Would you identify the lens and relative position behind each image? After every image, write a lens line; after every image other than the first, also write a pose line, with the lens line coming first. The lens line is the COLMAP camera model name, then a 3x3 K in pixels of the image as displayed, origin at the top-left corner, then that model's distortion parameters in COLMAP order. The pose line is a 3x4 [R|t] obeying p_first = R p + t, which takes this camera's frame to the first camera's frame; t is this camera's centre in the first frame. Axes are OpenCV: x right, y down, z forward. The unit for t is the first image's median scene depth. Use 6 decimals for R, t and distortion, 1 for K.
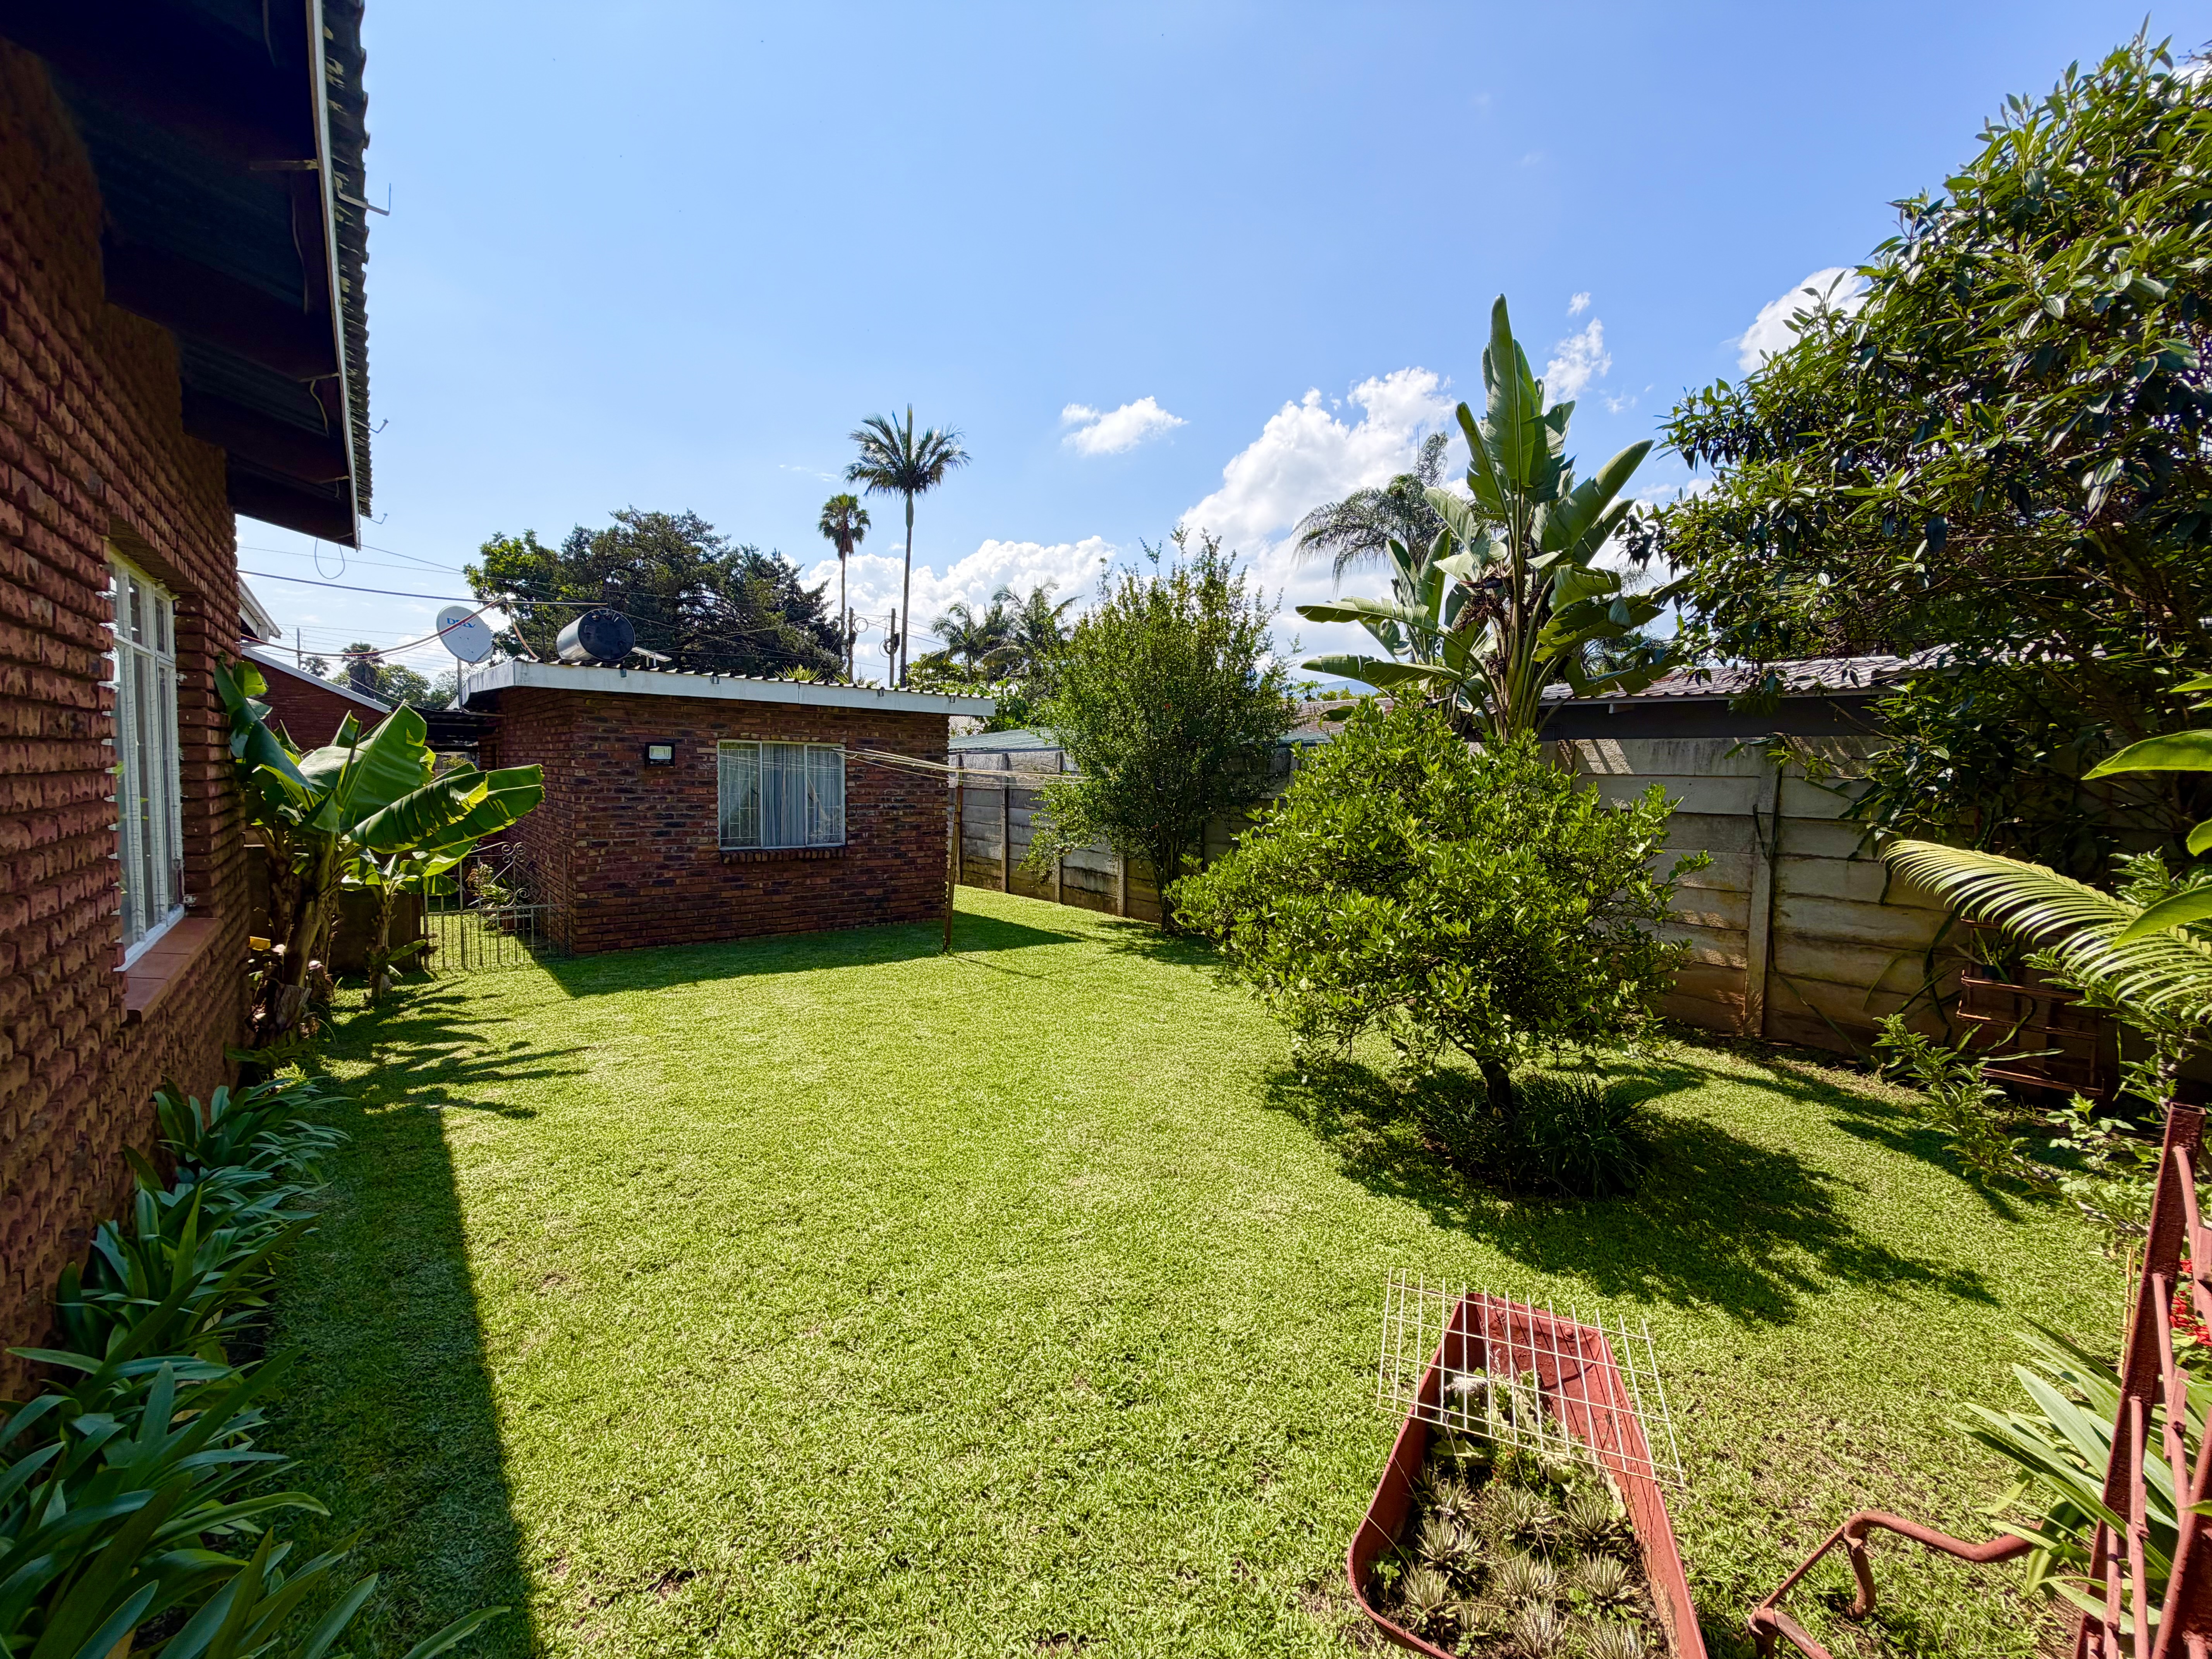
lens RADIAL K [[878.6, 0, 1109.5], [0, 878.6, 830.8], [0, 0, 1]] dist [0.001741, 0.000155]
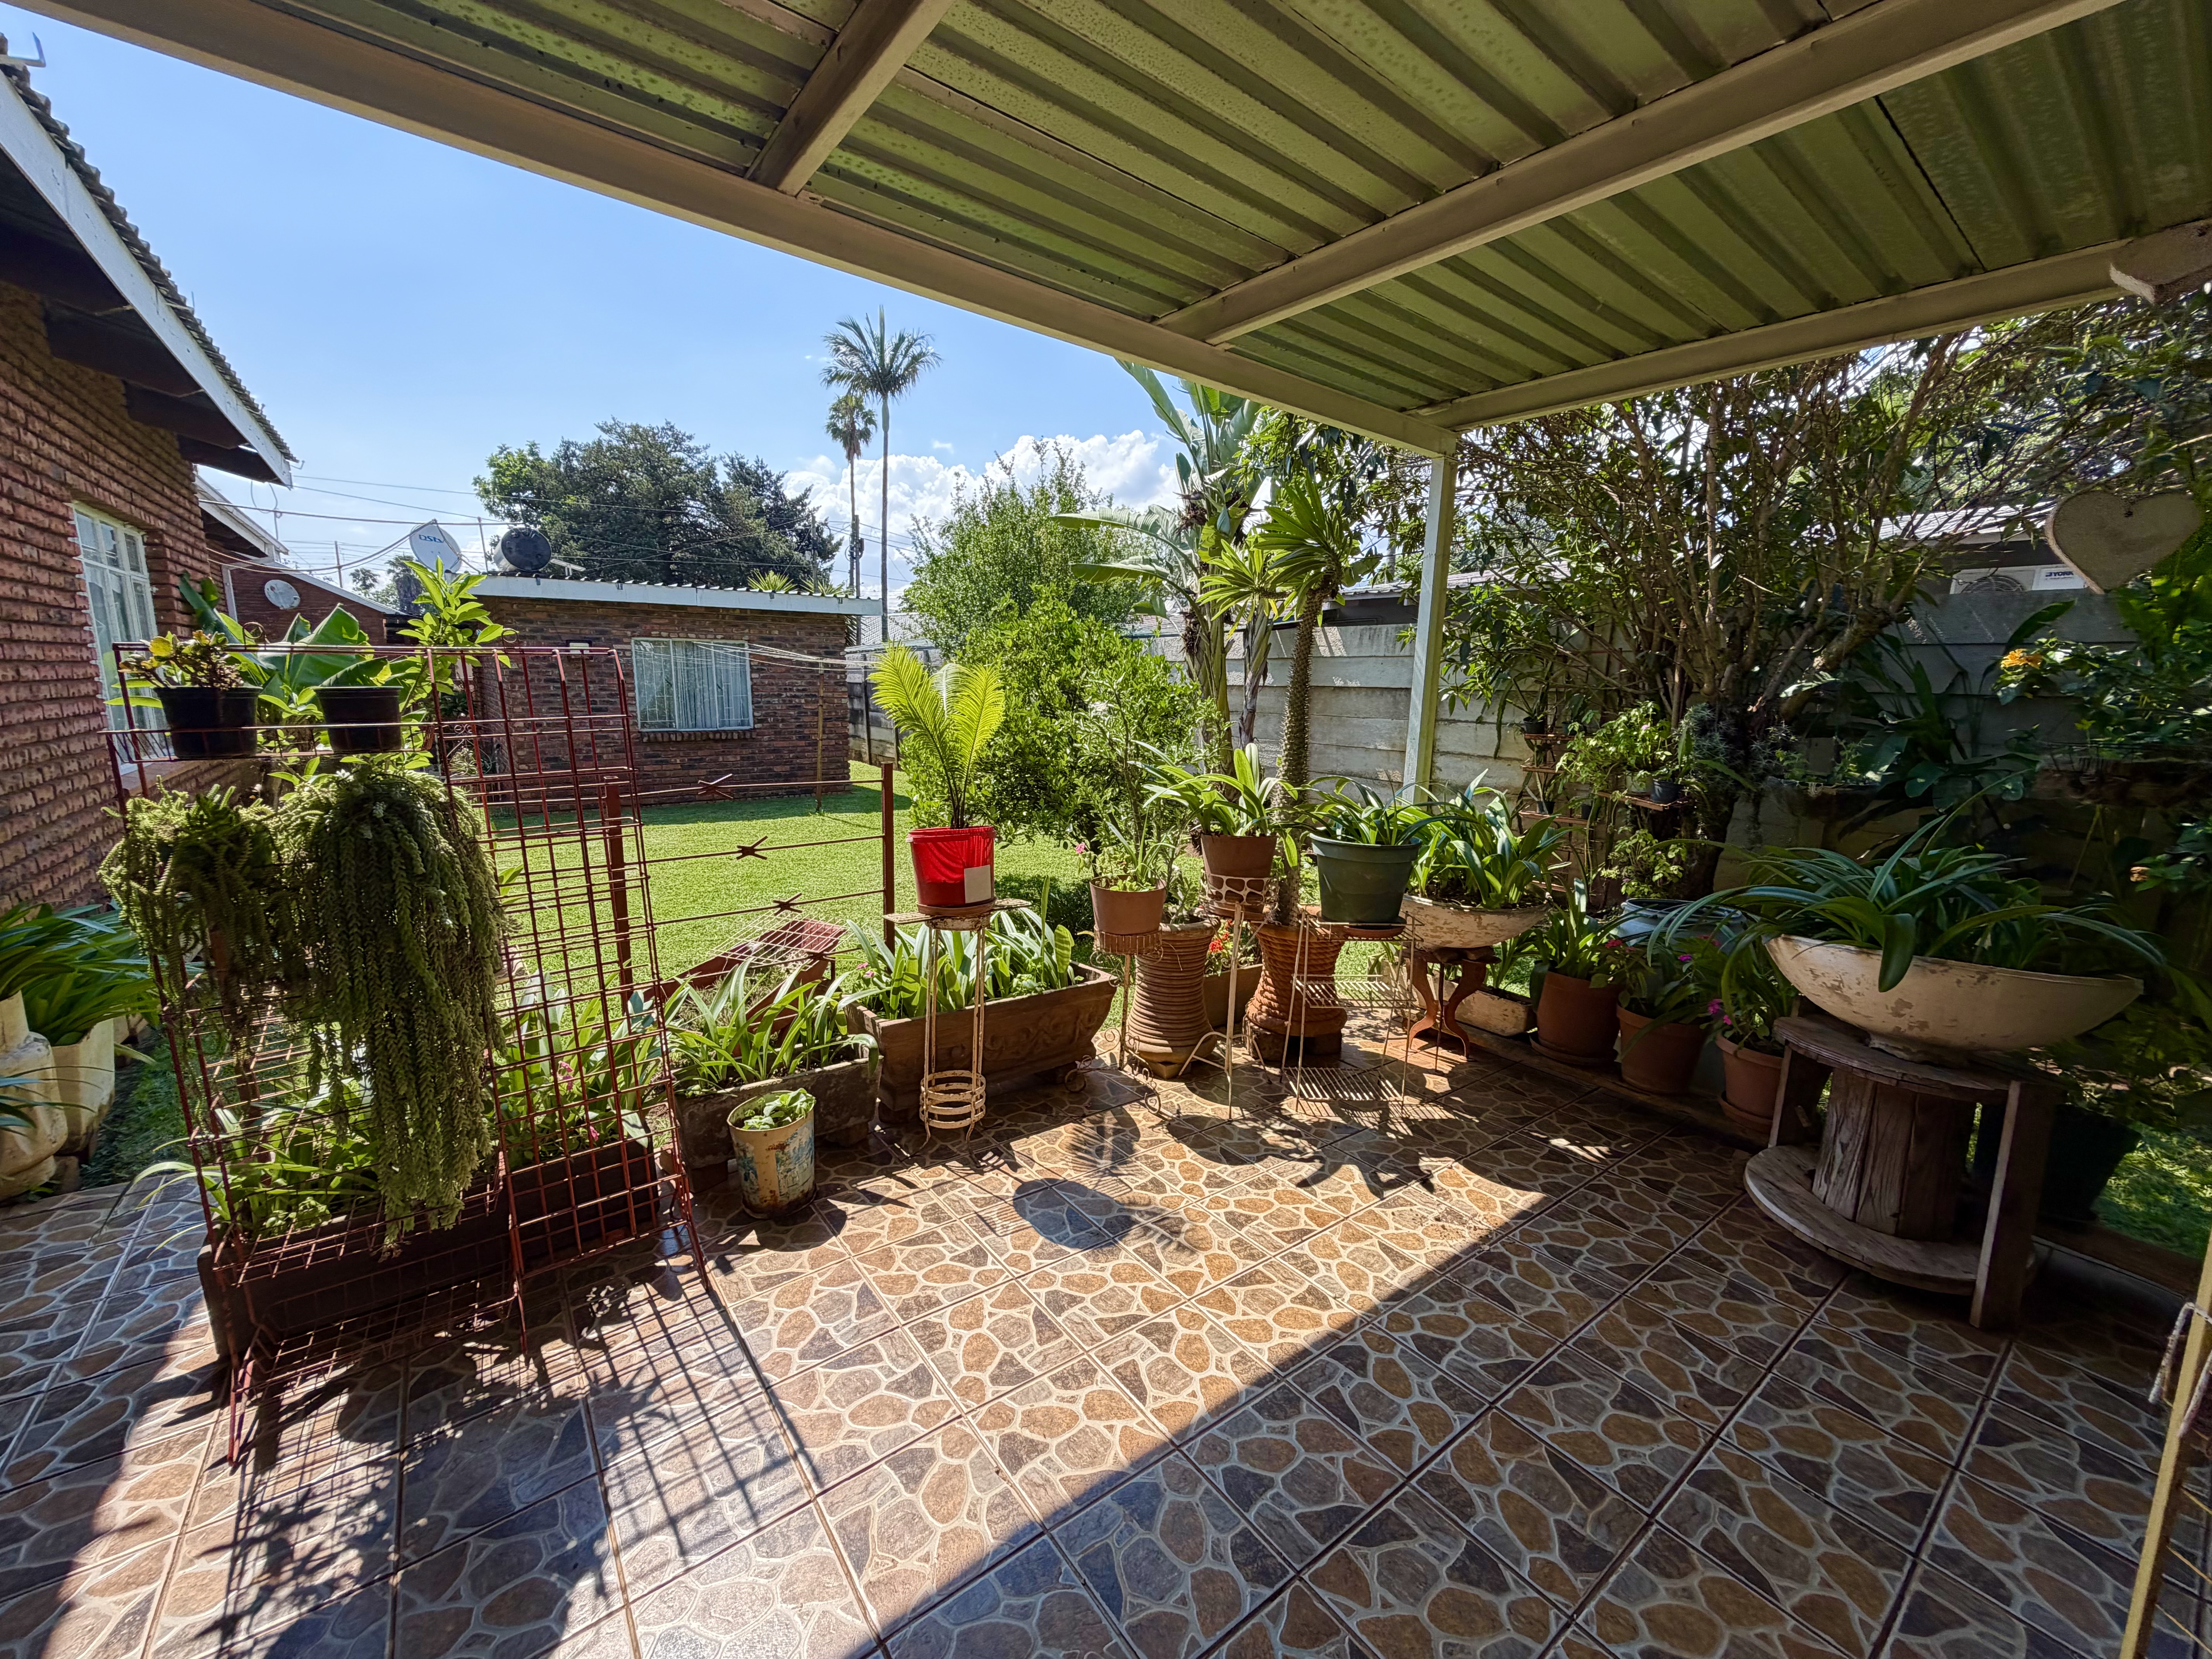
lens RADIAL K [[878.6, 0, 1109.5], [0, 878.6, 830.8], [0, 0, 1]] dist [0.001741, 0.000155]
pose [[0.998810, -0.000568, -0.048771, 0.104801], [0.005756, 0.994319, 0.106284, 0.013526], [0.048433, -0.106438, 0.993139, -0.072682]]
